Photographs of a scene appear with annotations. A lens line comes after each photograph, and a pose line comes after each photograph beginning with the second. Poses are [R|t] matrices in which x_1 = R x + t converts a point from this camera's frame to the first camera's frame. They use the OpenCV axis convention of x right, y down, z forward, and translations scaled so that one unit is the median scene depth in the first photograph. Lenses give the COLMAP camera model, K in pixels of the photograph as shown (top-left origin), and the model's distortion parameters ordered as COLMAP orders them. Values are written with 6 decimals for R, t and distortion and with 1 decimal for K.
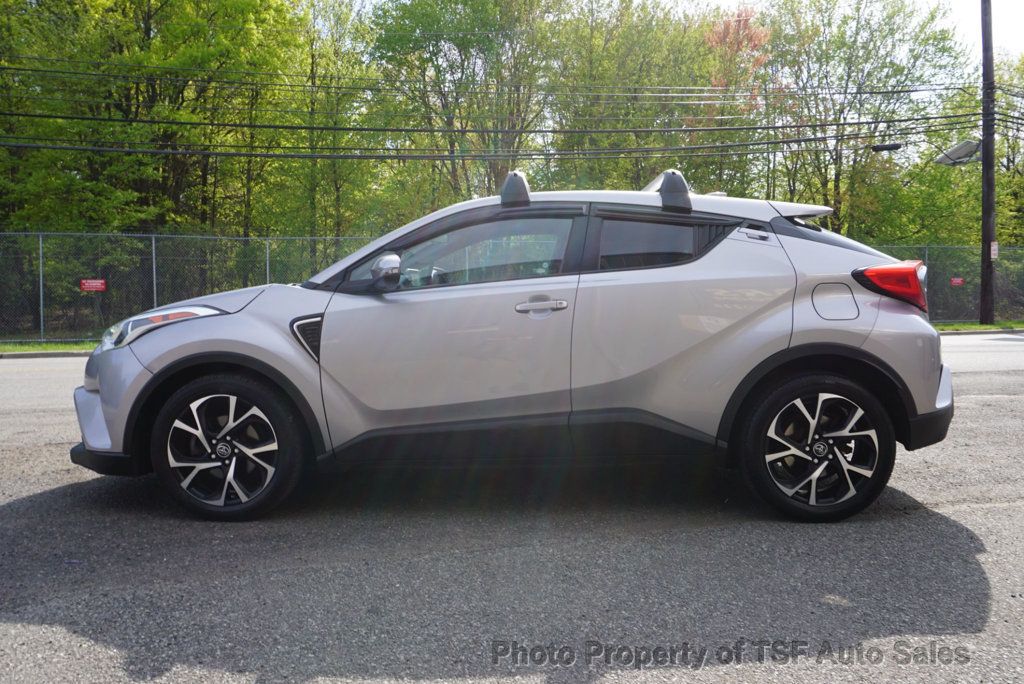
lens RADIAL K [[807.8, 0, 513.0], [0, 807.8, 342.5], [0, 0, 1]] dist [-0.005979, -0.002327]
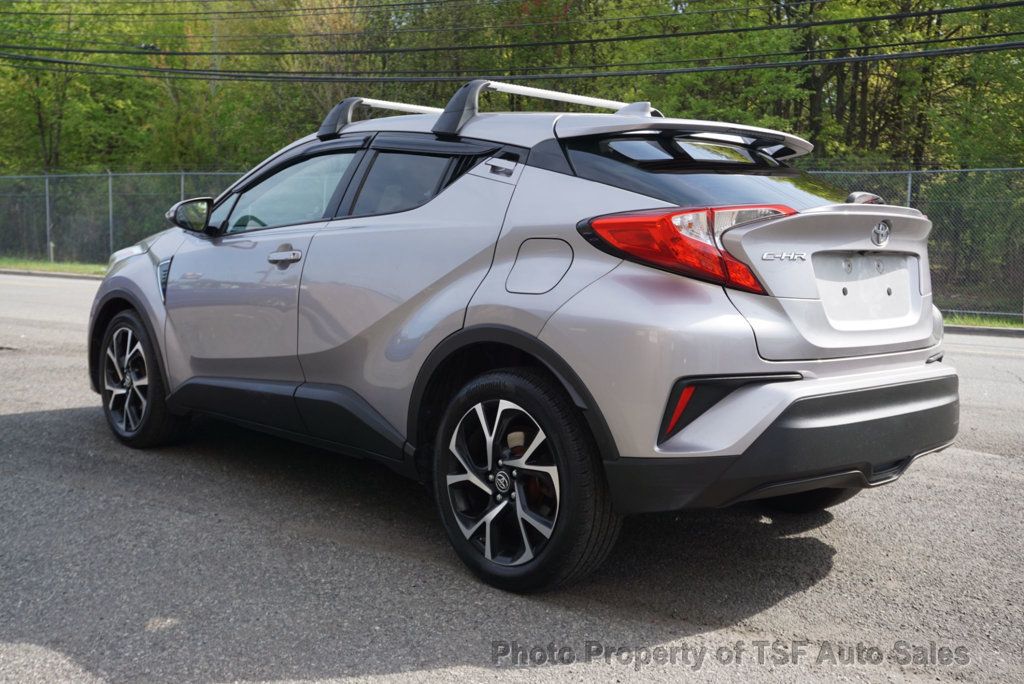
lens RADIAL K [[1100.6, 0, 512.0], [0, 1100.6, 342.0], [0, 0, 1]] dist [0.001298, 0.013879]
pose [[0.693901, 0.093755, -0.713941, 1.038291], [-0.076423, 0.995476, 0.056448, -0.038481], [0.716004, 0.015392, 0.697927, 0.351829]]
